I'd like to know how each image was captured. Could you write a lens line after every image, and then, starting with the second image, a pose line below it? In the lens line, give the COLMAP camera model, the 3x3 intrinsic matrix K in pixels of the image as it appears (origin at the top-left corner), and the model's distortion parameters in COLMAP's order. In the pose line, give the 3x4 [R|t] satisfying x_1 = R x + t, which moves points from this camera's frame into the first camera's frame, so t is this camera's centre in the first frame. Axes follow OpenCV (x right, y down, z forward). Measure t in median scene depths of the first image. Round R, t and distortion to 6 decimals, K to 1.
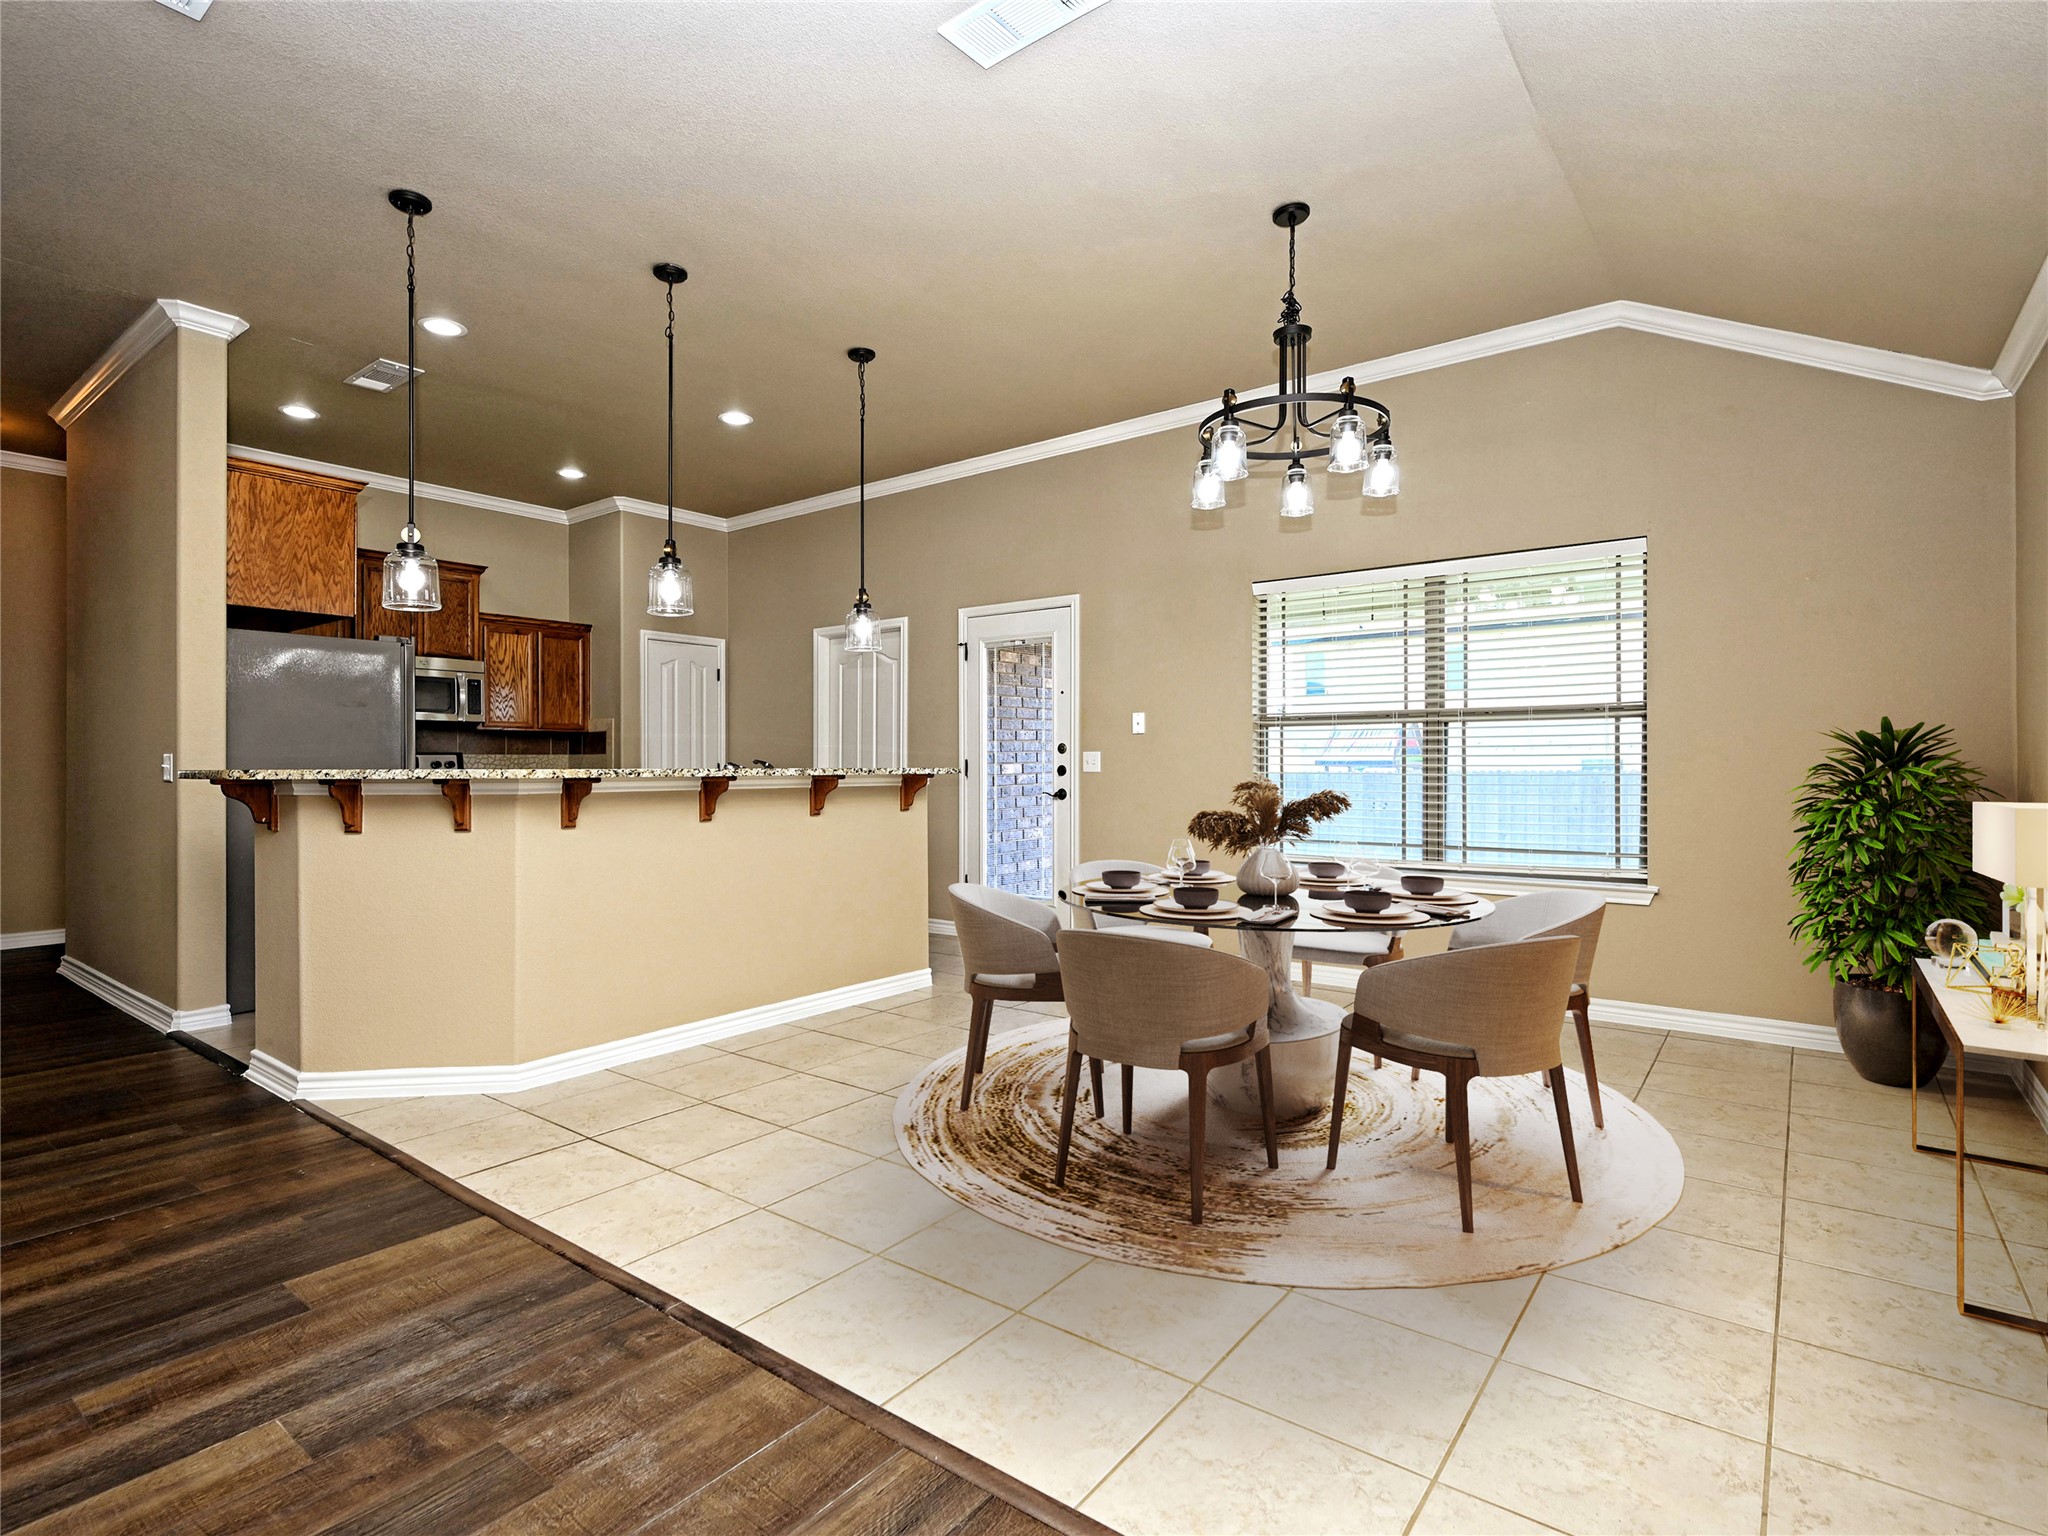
lens RADIAL K [[1022.6, 0, 1024.4], [0, 1022.6, 782.9], [0, 0, 1]] dist [-0.006131, -0.000609]
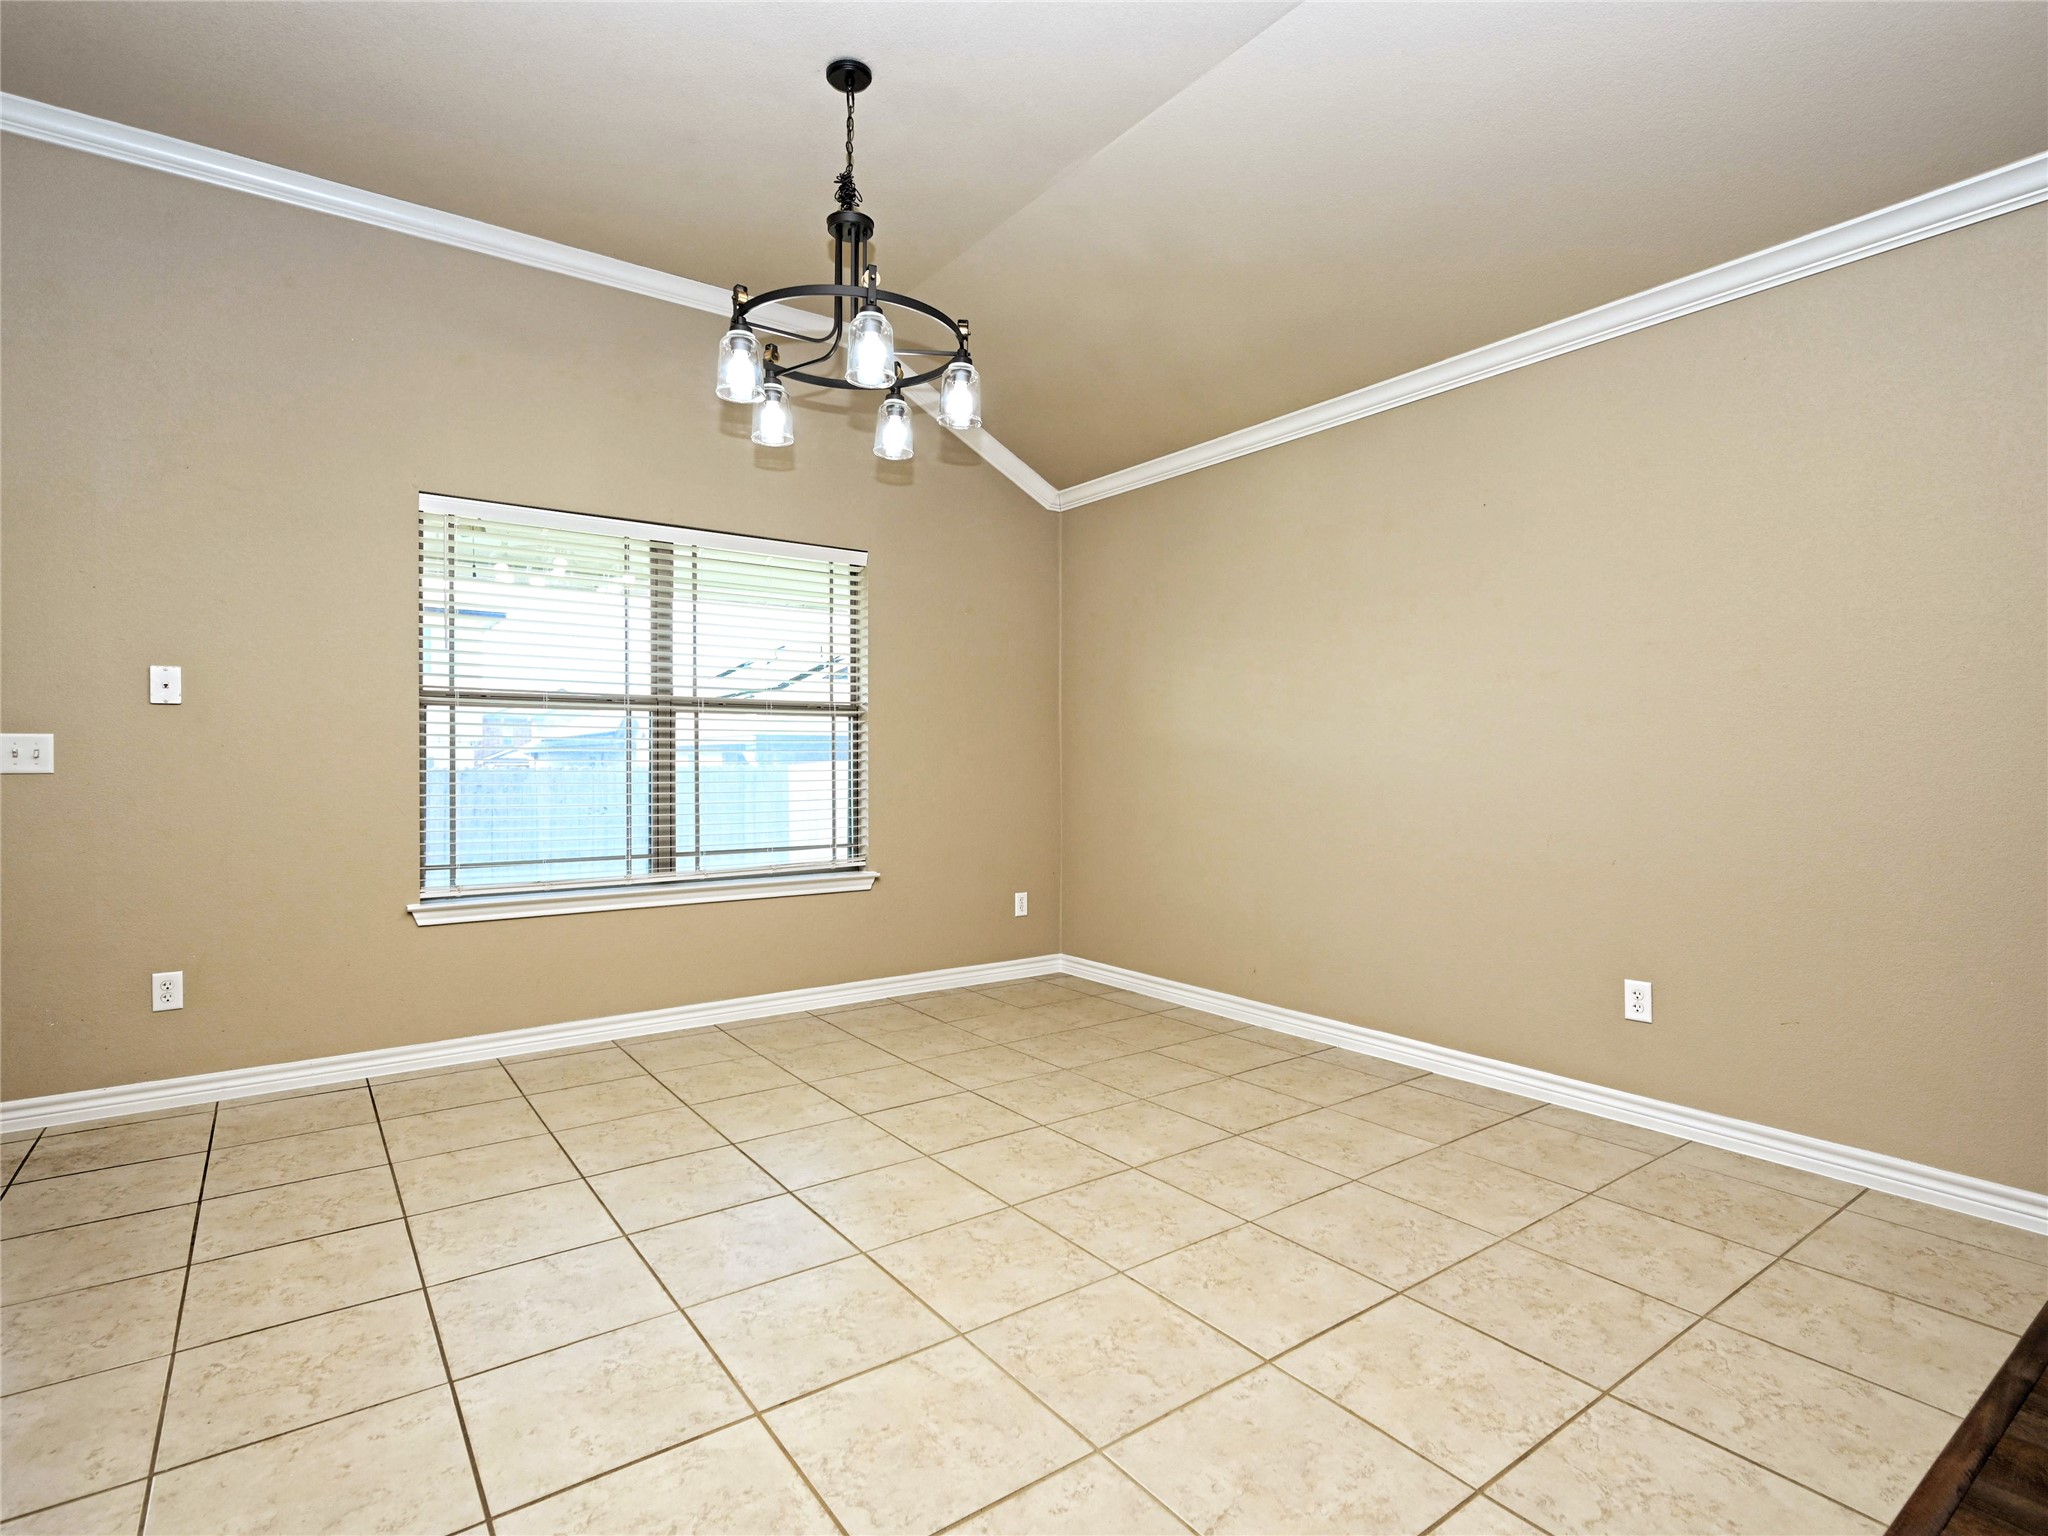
lens RADIAL K [[1025.5, 0, 1020.0], [0, 1025.5, 765.7], [0, 0, 1]] dist [-0.001618, -0.000350]
pose [[0.271335, -0.003114, 0.962480, -0.354613], [0.015986, 0.999871, -0.001272, -0.007600], [-0.962352, 0.015731, 0.271350, 0.483150]]
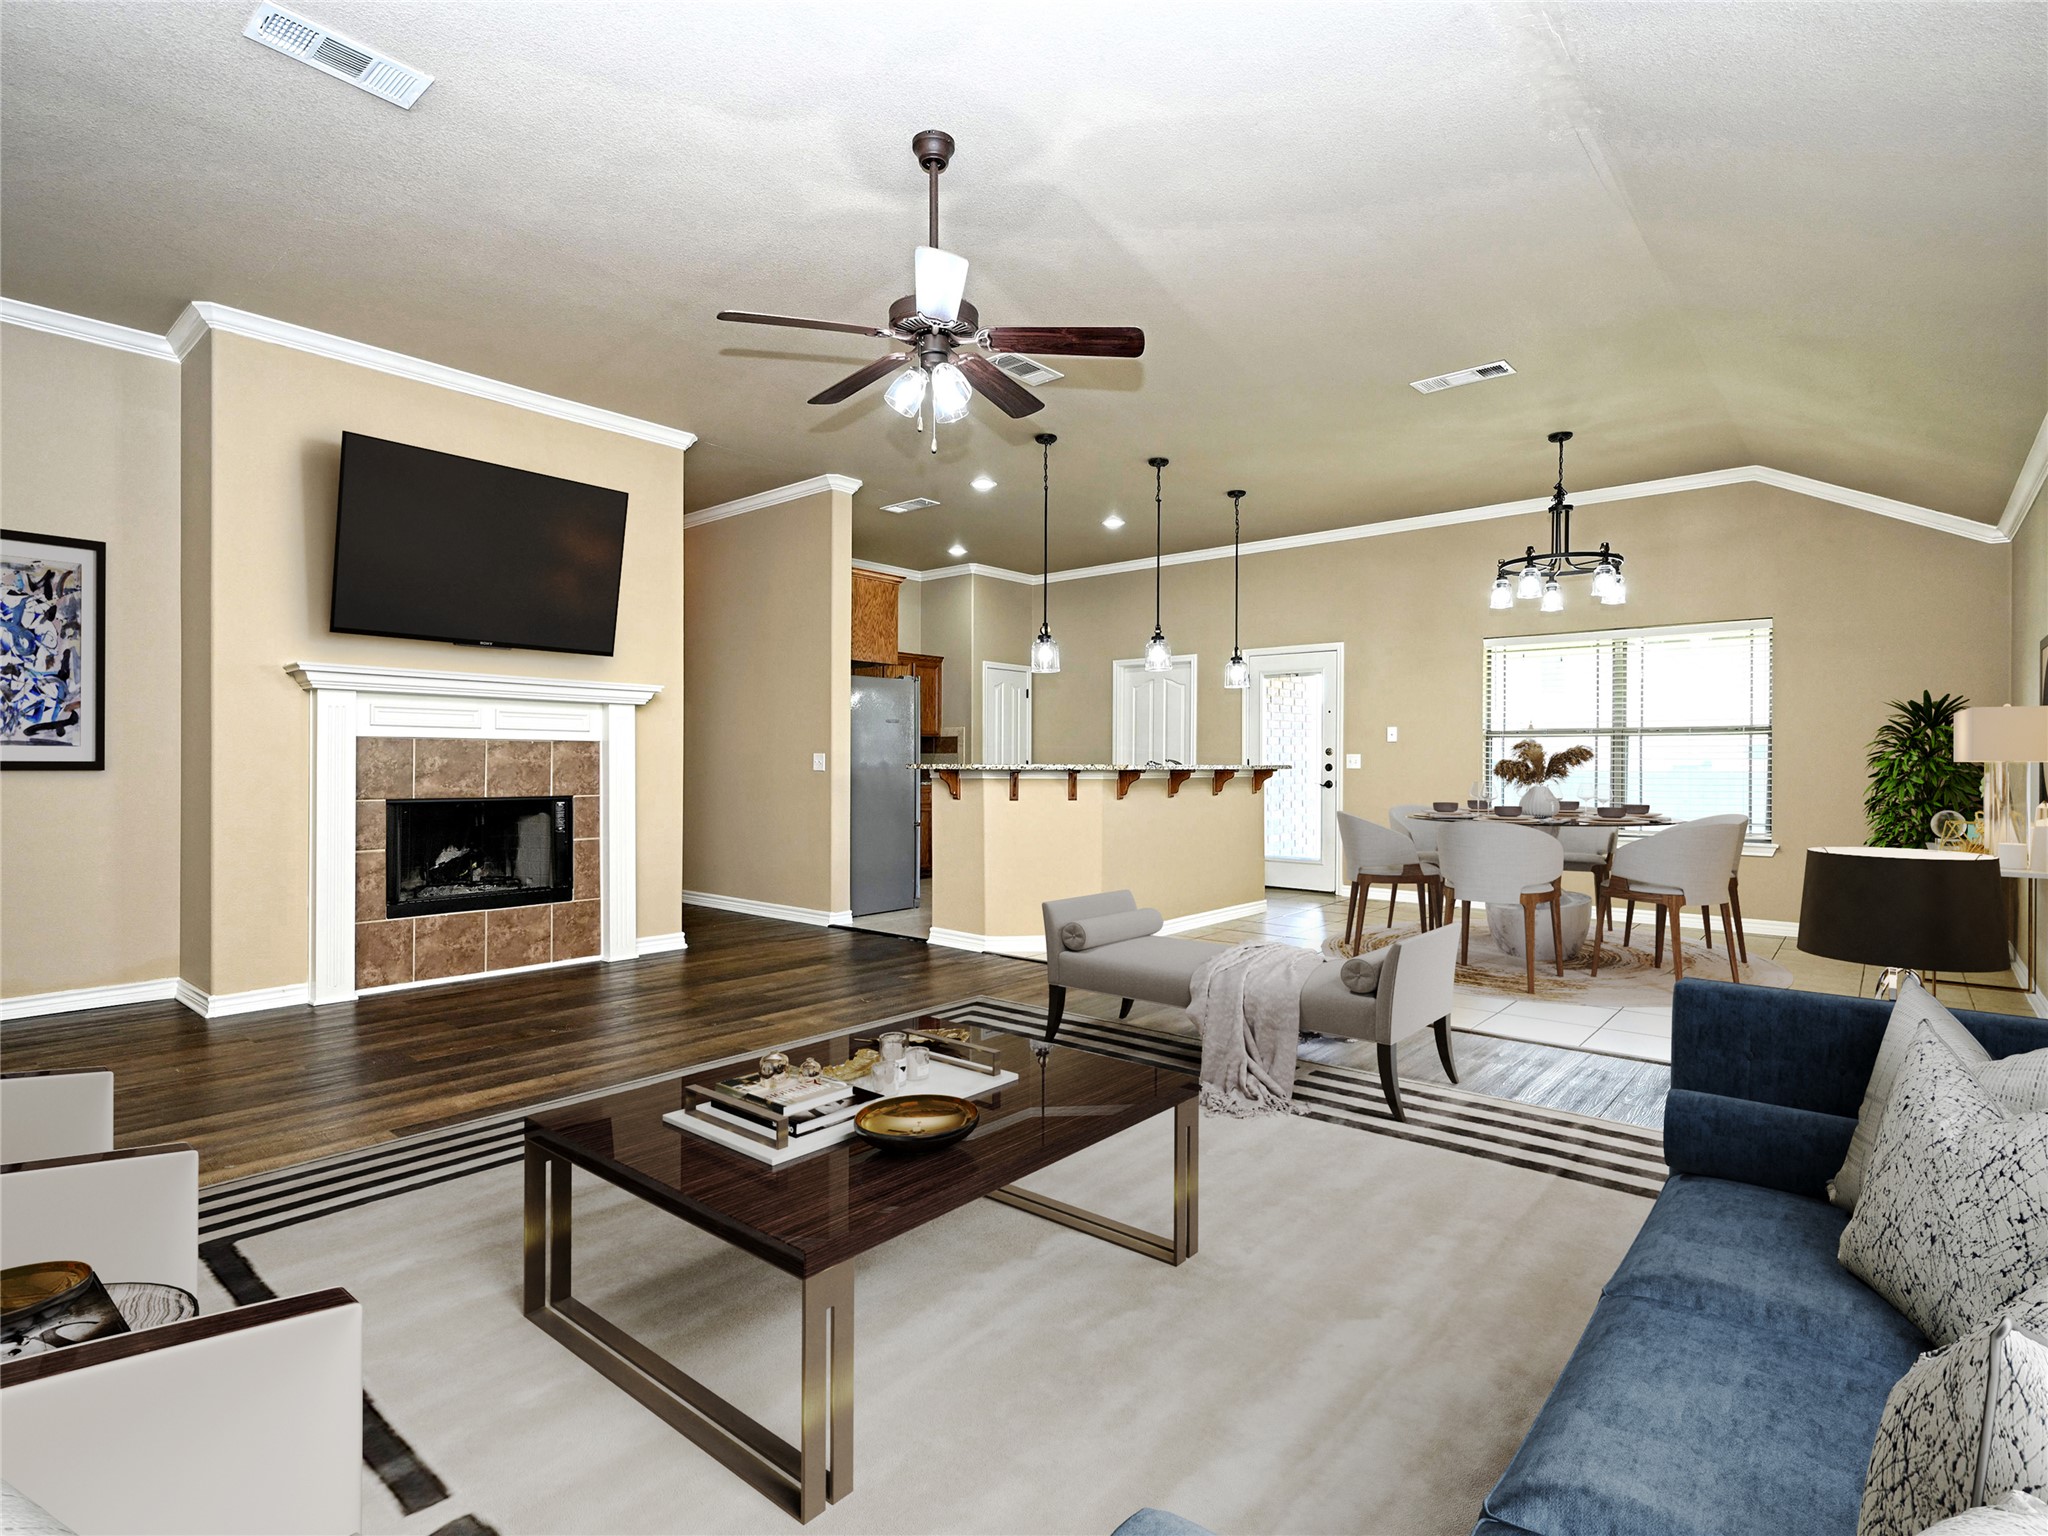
lens RADIAL K [[1025.5, 0, 1020.0], [0, 1025.5, 765.7], [0, 0, 1]] dist [-0.001618, -0.000350]
pose [[0.999049, 0.005438, -0.043267, -0.410757], [-0.005992, 0.999901, -0.012695, 0.007747], [0.043194, 0.012942, 0.998983, -0.534916]]
